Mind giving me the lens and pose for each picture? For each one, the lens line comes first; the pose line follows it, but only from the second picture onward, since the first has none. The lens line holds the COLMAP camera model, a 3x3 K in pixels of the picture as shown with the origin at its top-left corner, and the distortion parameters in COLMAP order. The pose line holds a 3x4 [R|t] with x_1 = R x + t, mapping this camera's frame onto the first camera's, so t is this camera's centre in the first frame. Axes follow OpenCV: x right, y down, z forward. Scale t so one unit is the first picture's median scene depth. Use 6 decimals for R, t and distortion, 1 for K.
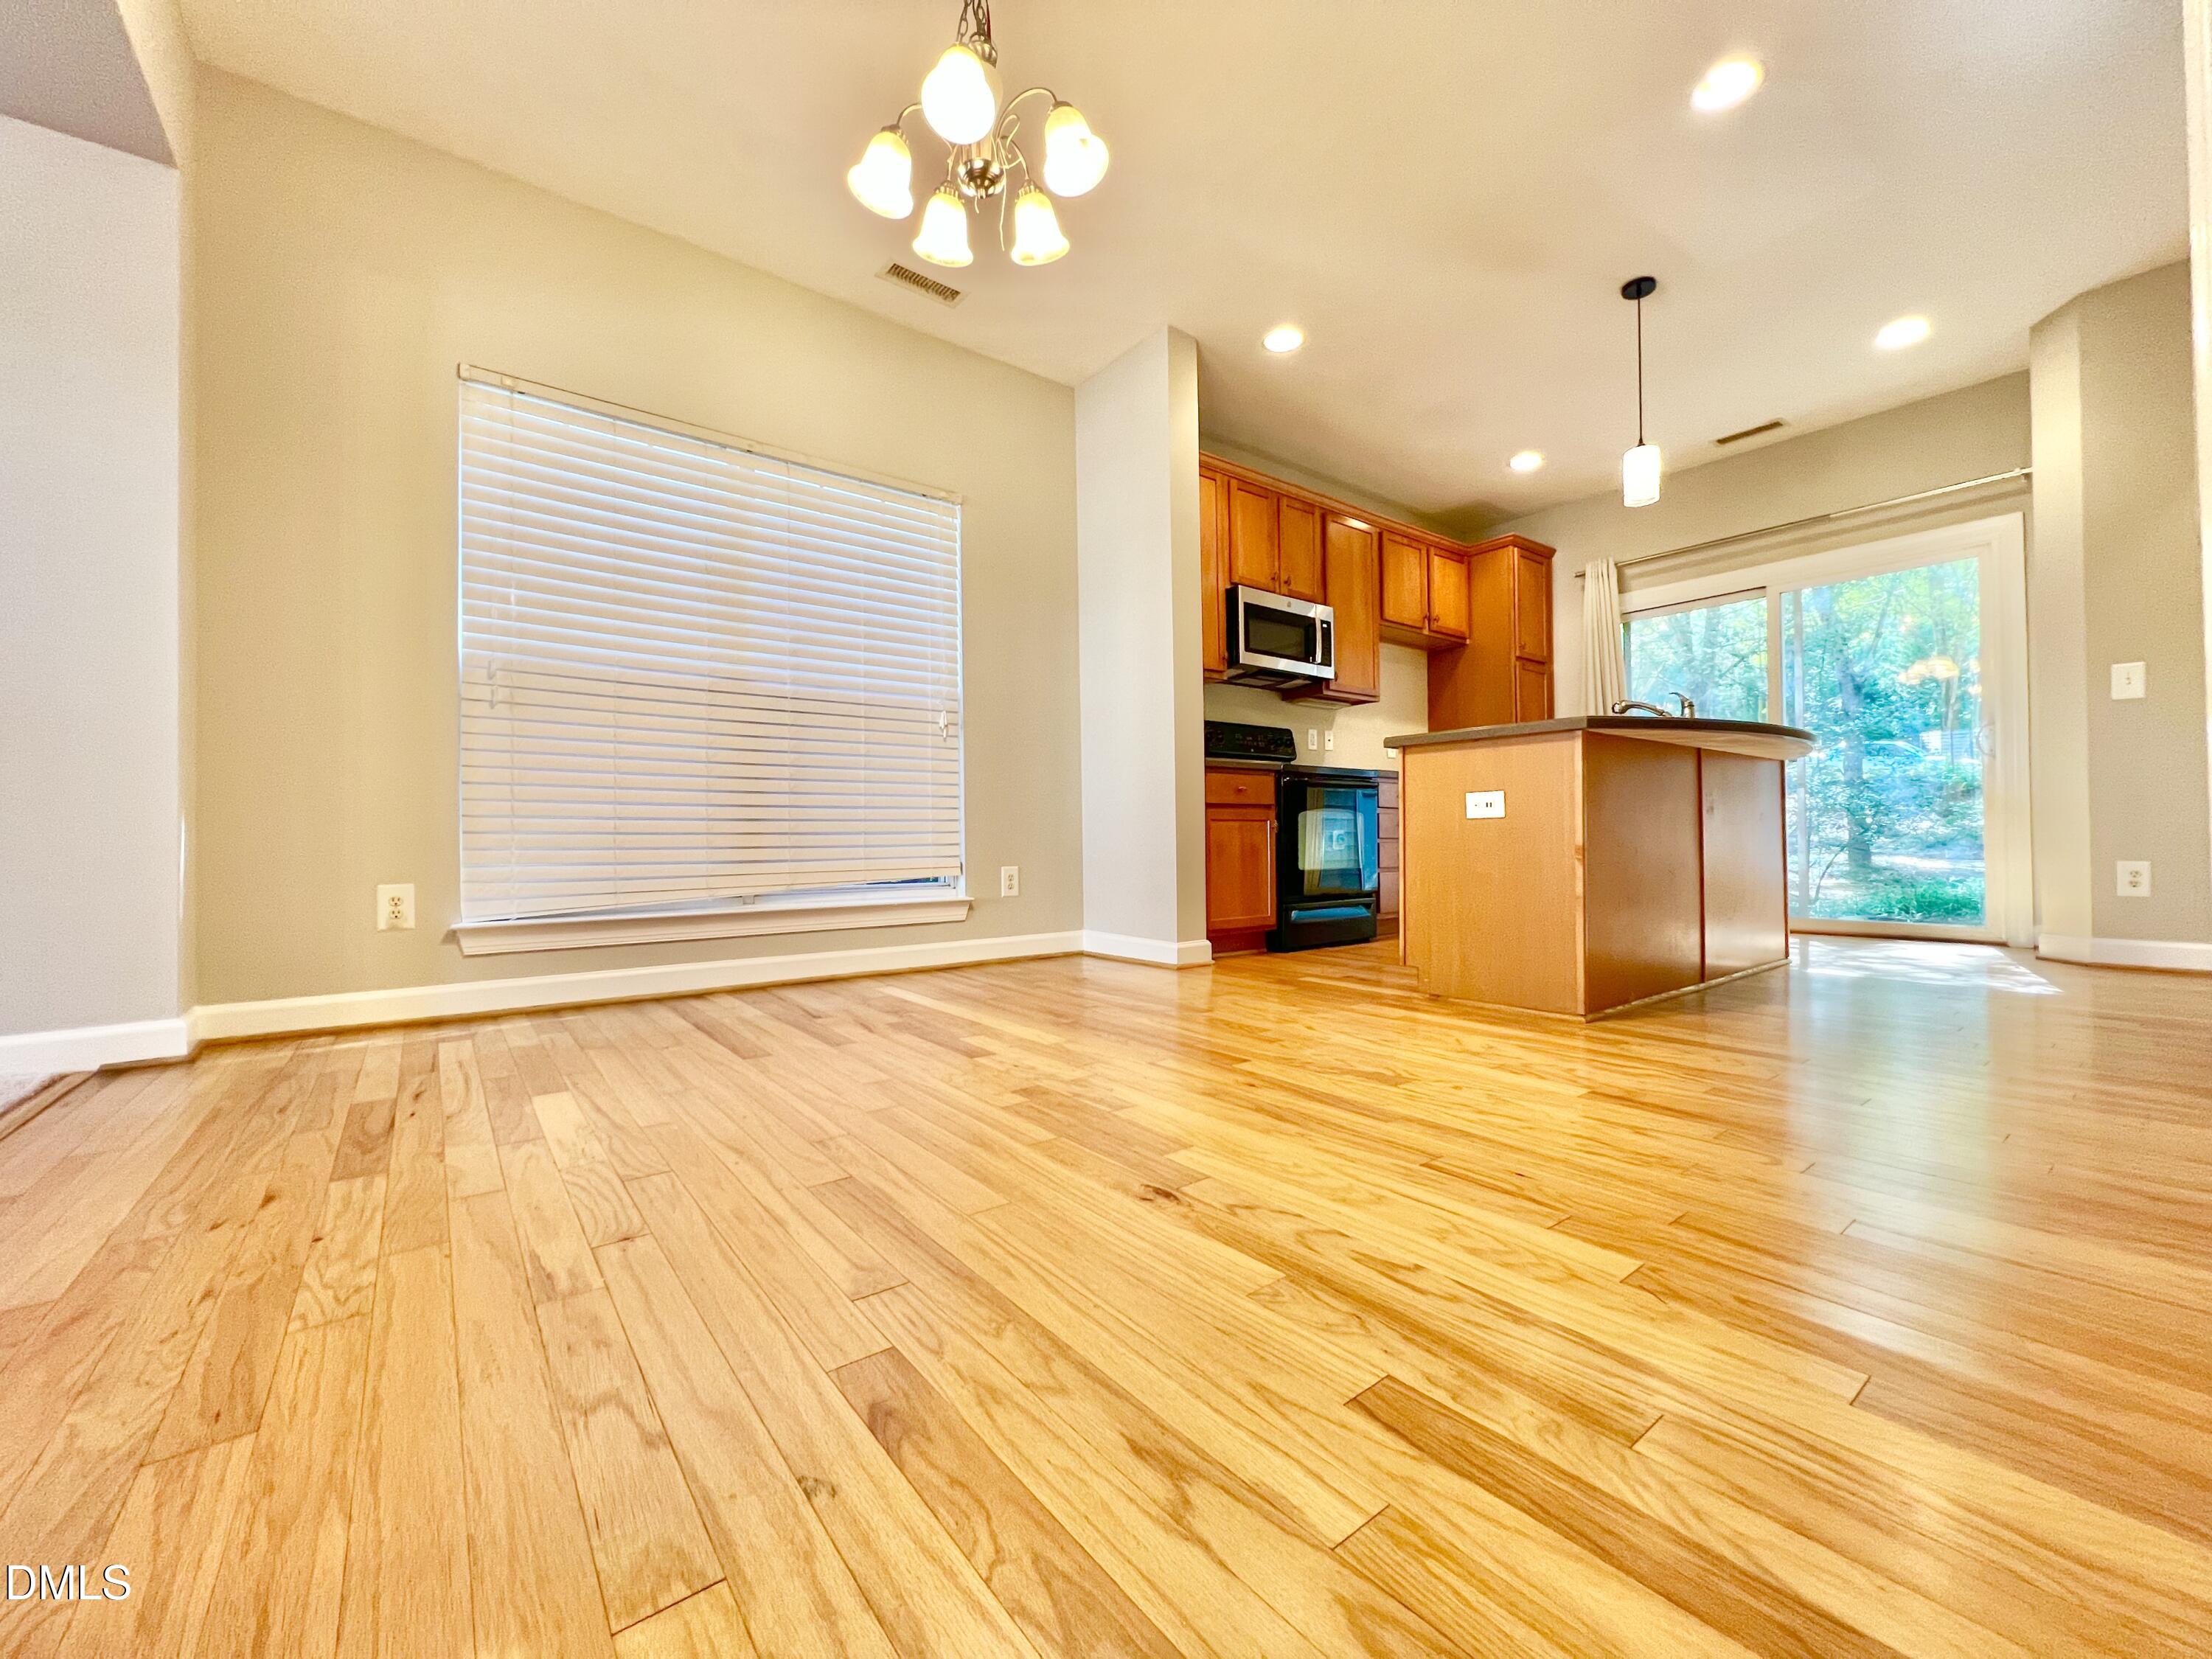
lens RADIAL K [[894.0, 0, 1106.0], [0, 894.0, 837.5], [0, 0, 1]] dist [-0.003450, -0.000139]
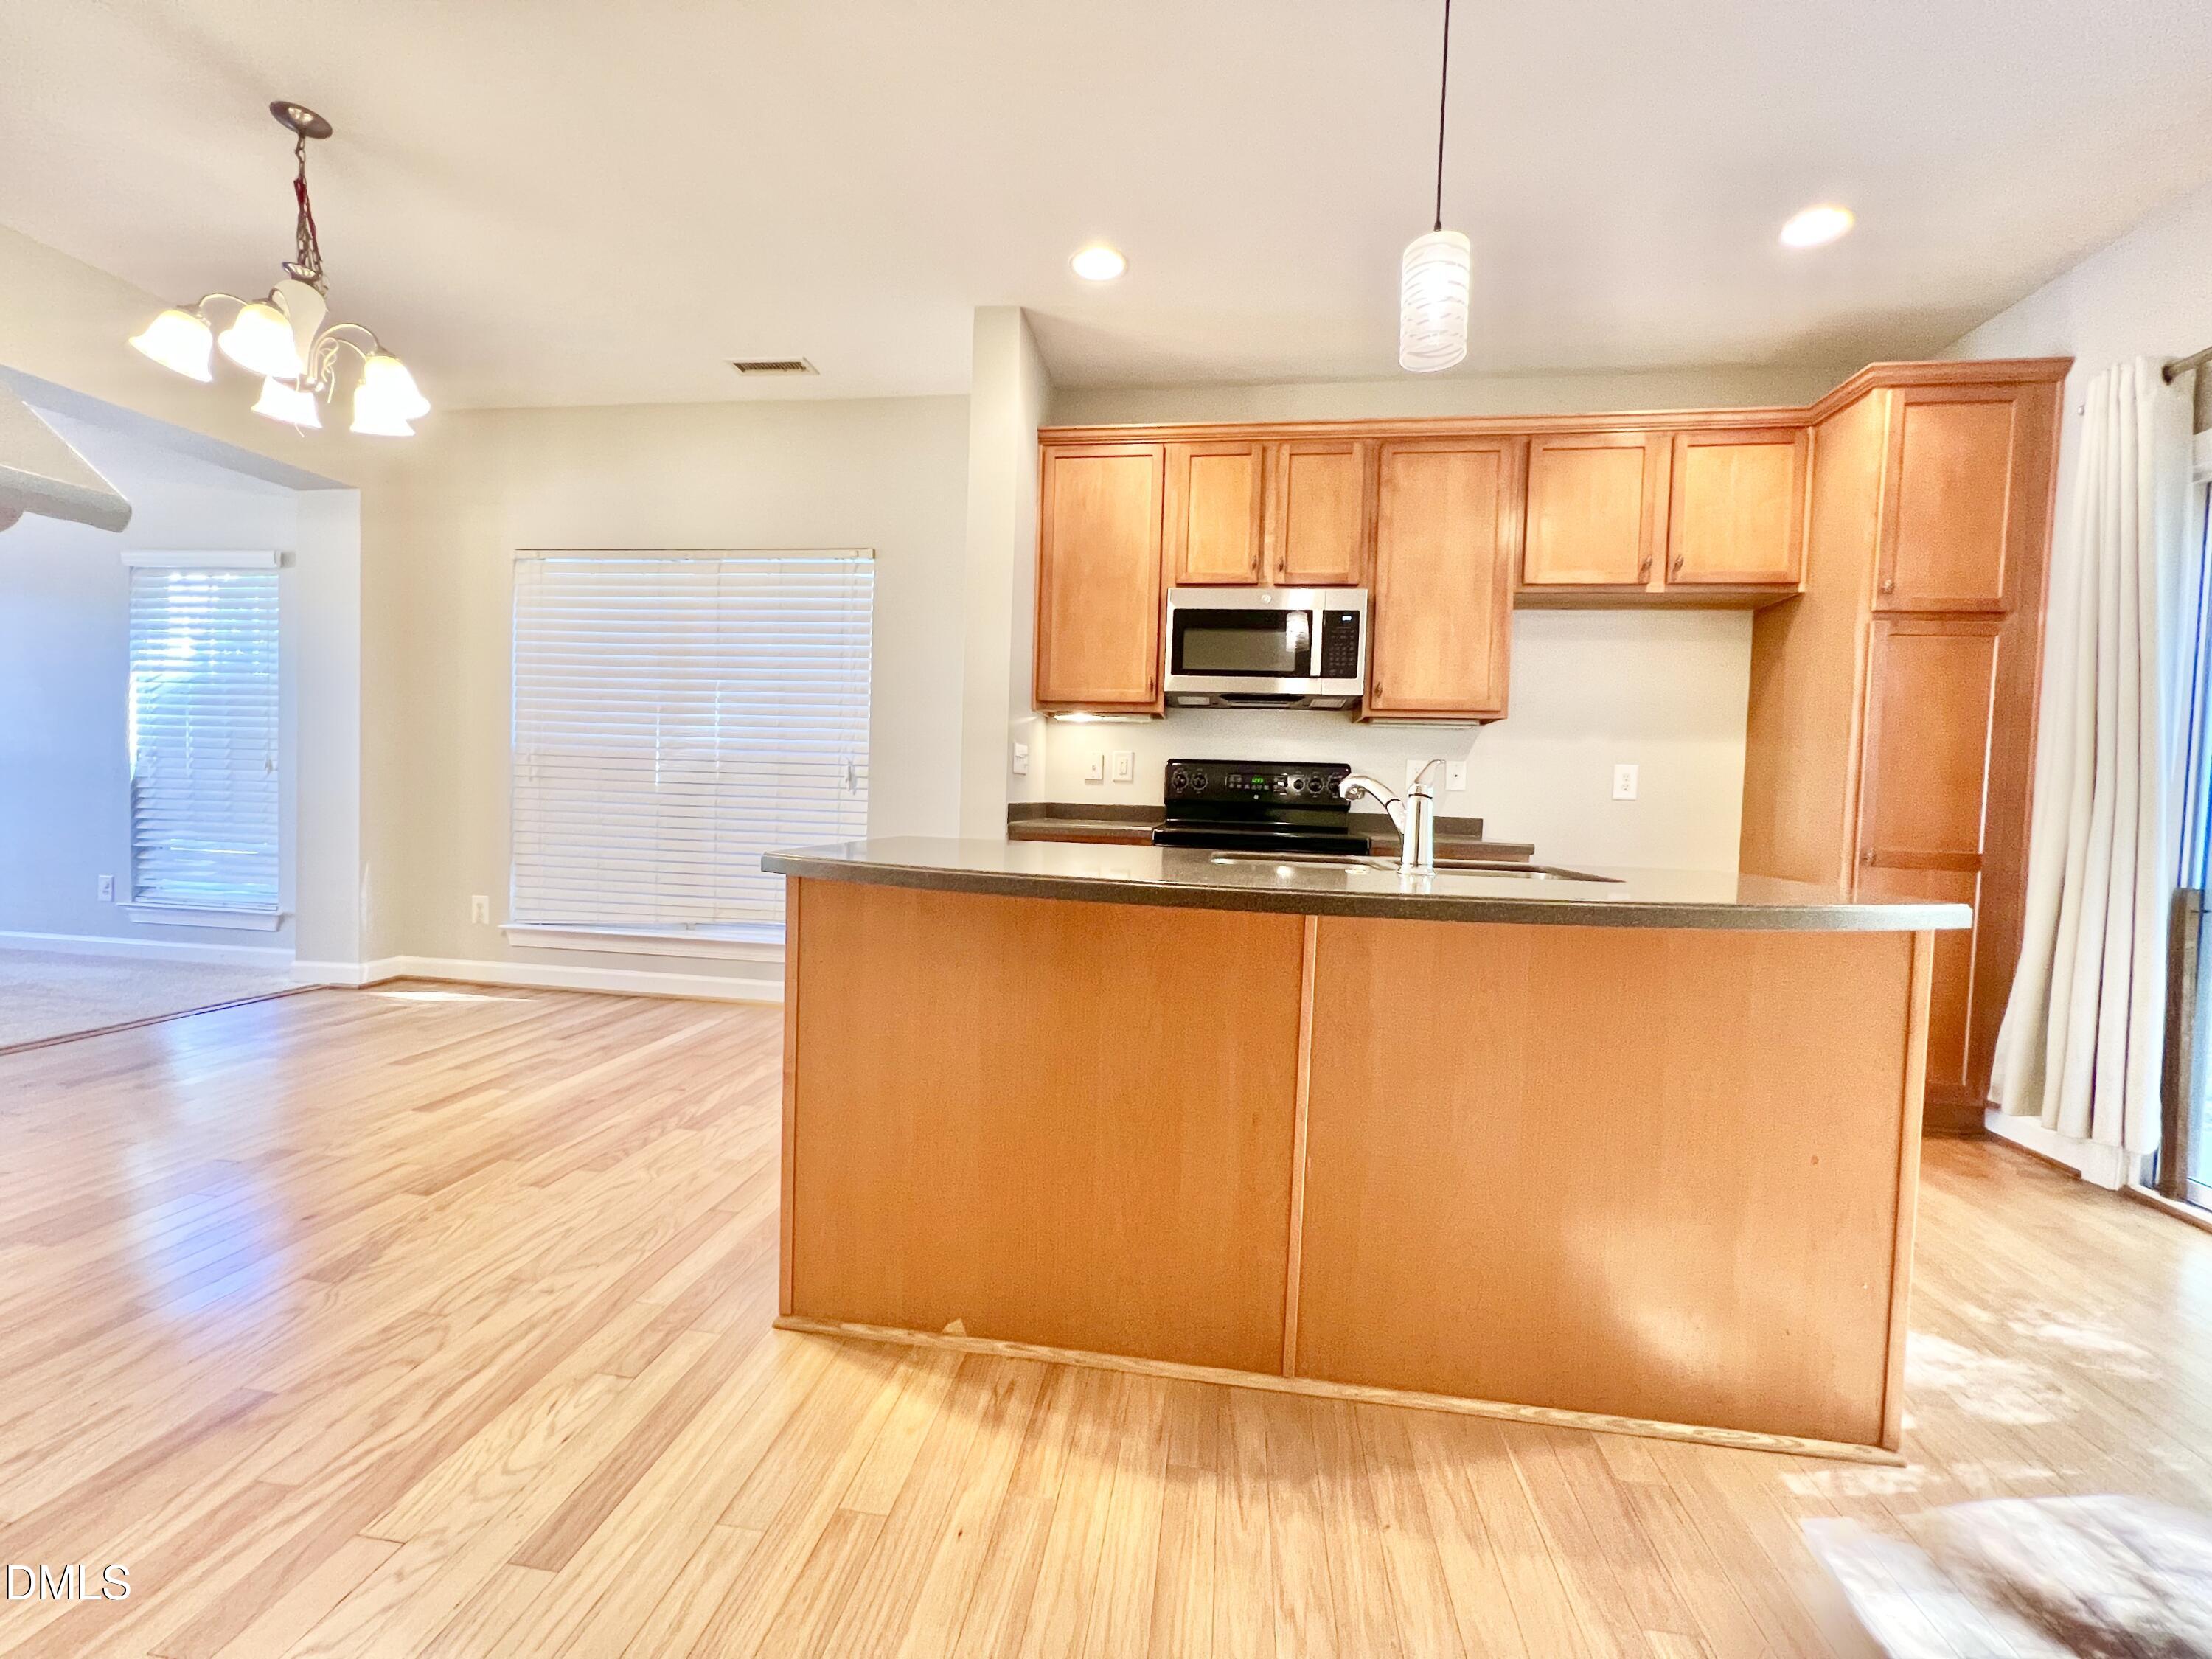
lens RADIAL K [[886.5, 0, 1102.4], [0, 886.5, 831.1], [0, 0, 1]] dist [-0.005372, 0.000400]
pose [[0.693451, 0.061366, -0.717886, 0.696227], [-0.037246, 0.998087, 0.049340, -0.115116], [0.719541, -0.007477, 0.694410, 0.449100]]
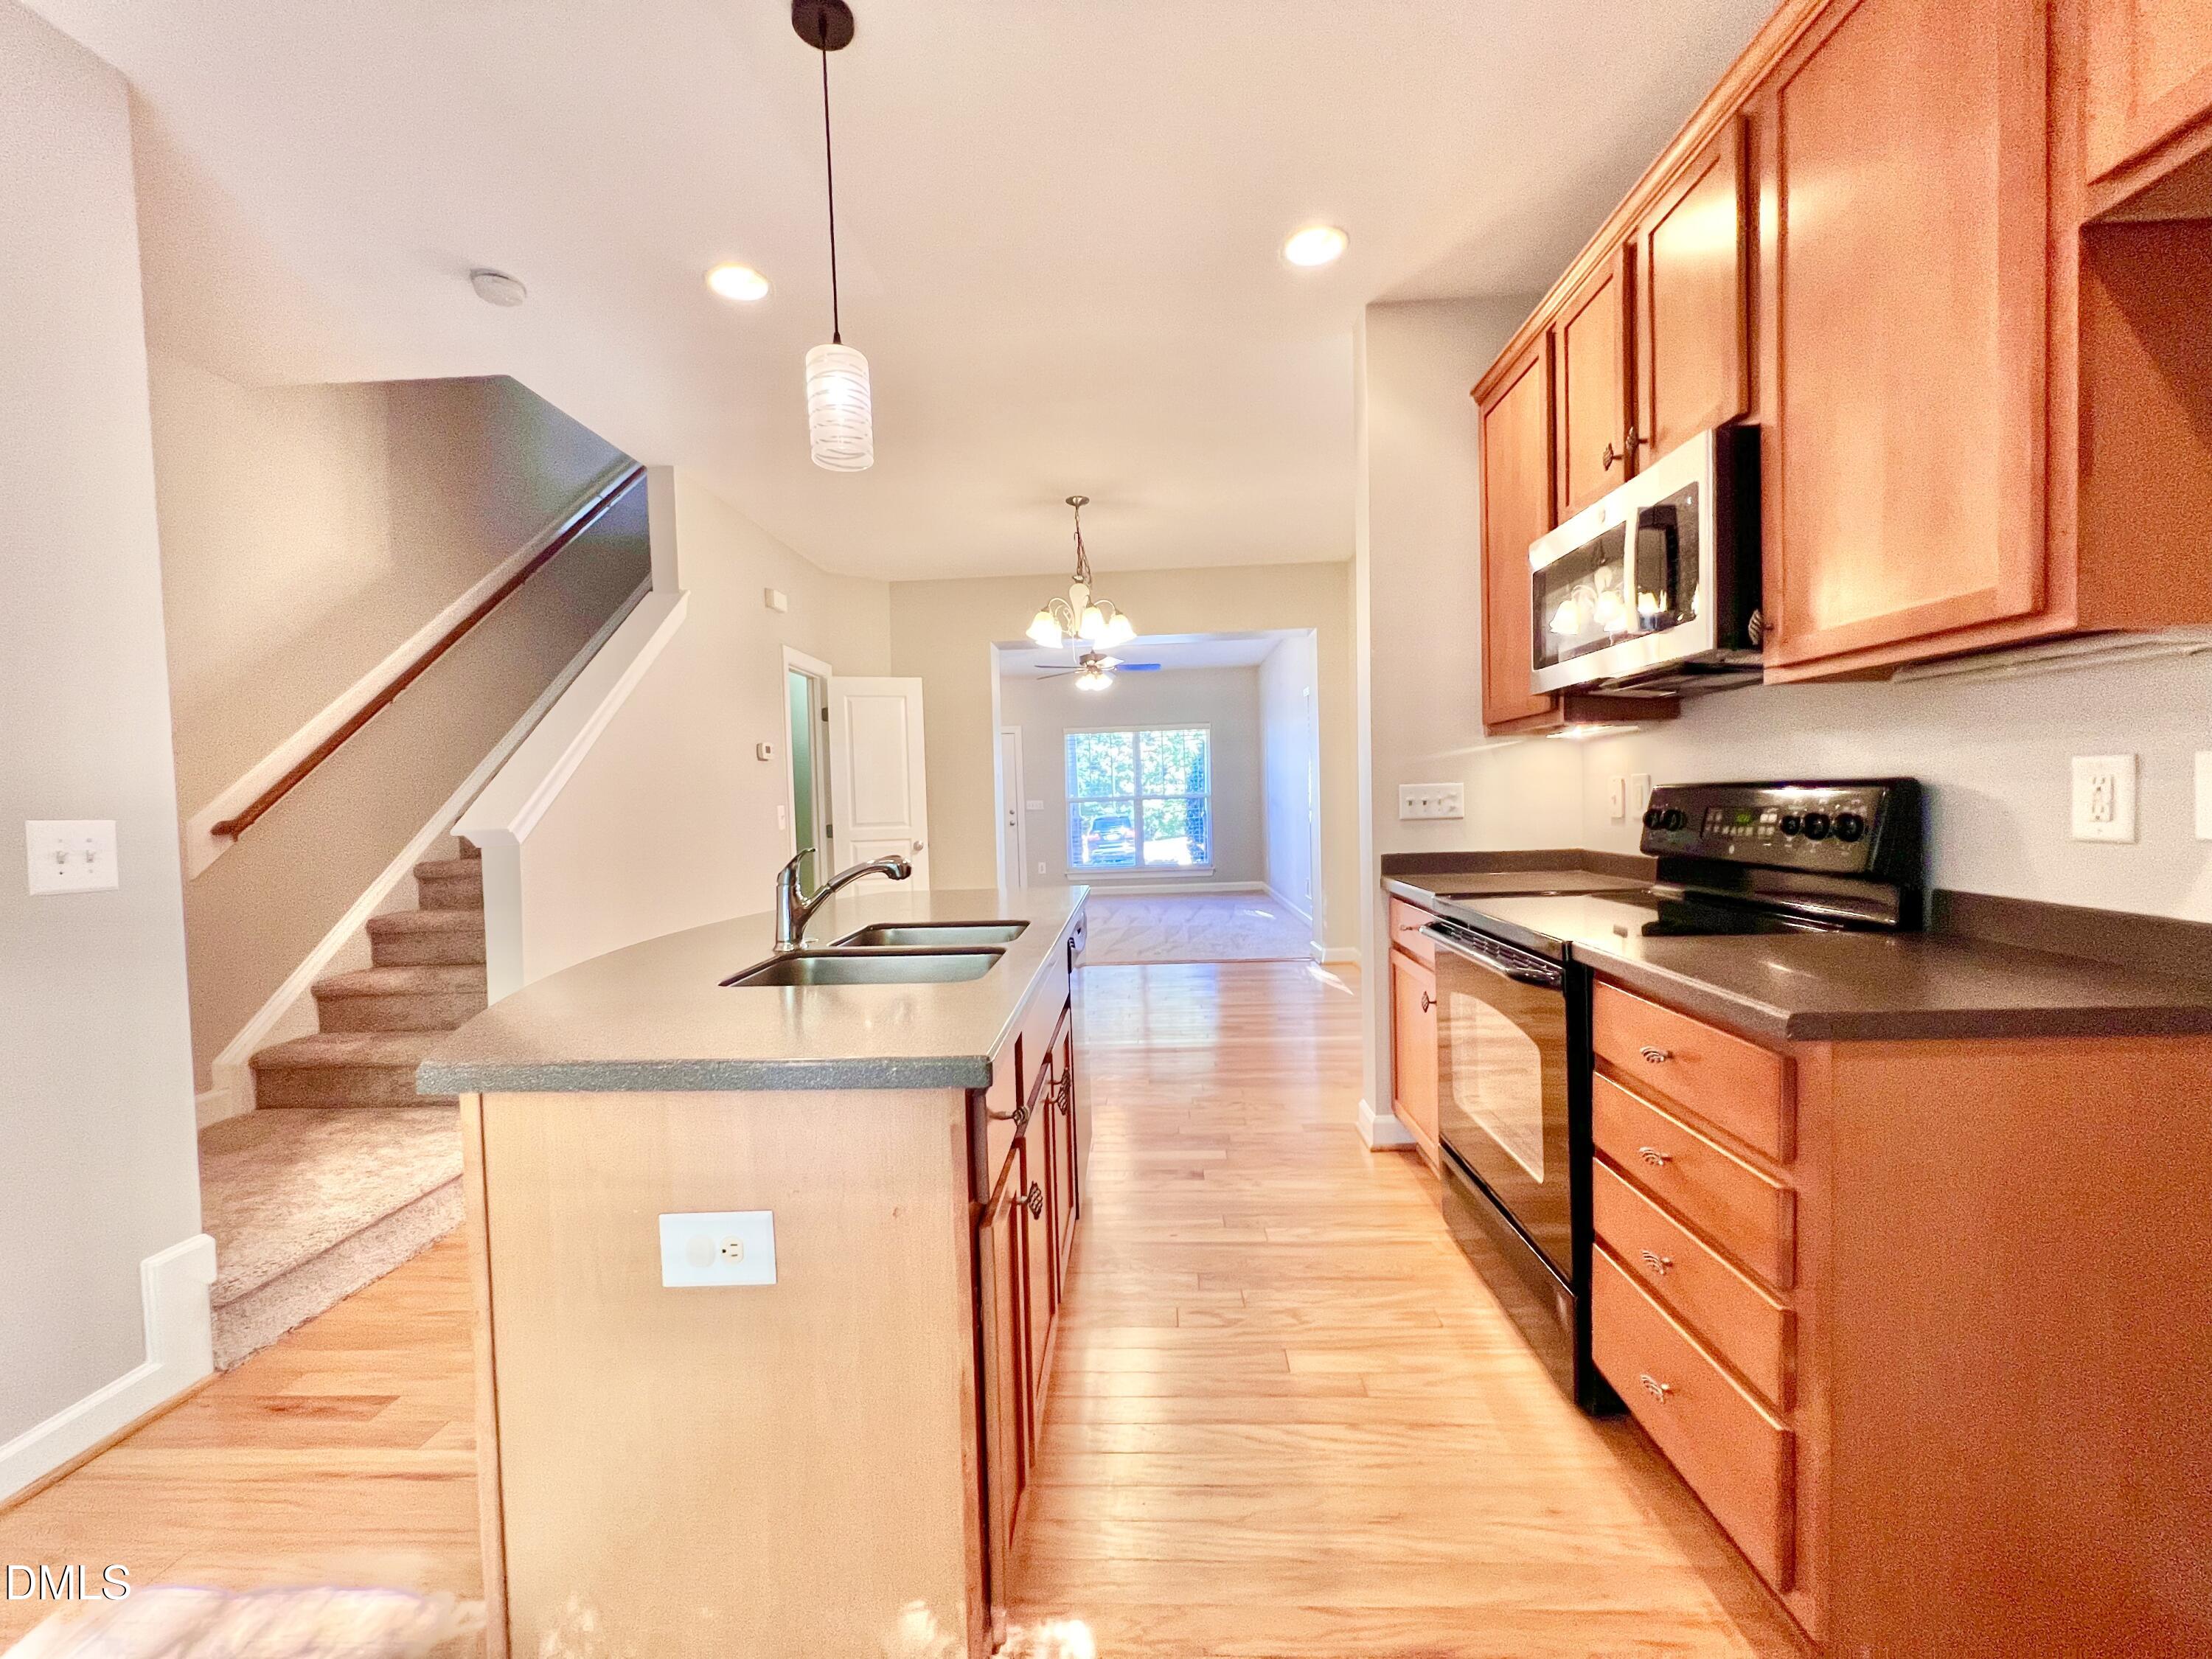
lens RADIAL K [[886.5, 0, 1102.4], [0, 886.5, 831.1], [0, 0, 1]] dist [-0.005372, 0.000400]
pose [[-0.651162, 0.058642, -0.756670, 0.743735], [0.043021, 0.998259, 0.040343, -0.154064], [0.757718, -0.006283, -0.652552, 1.192866]]
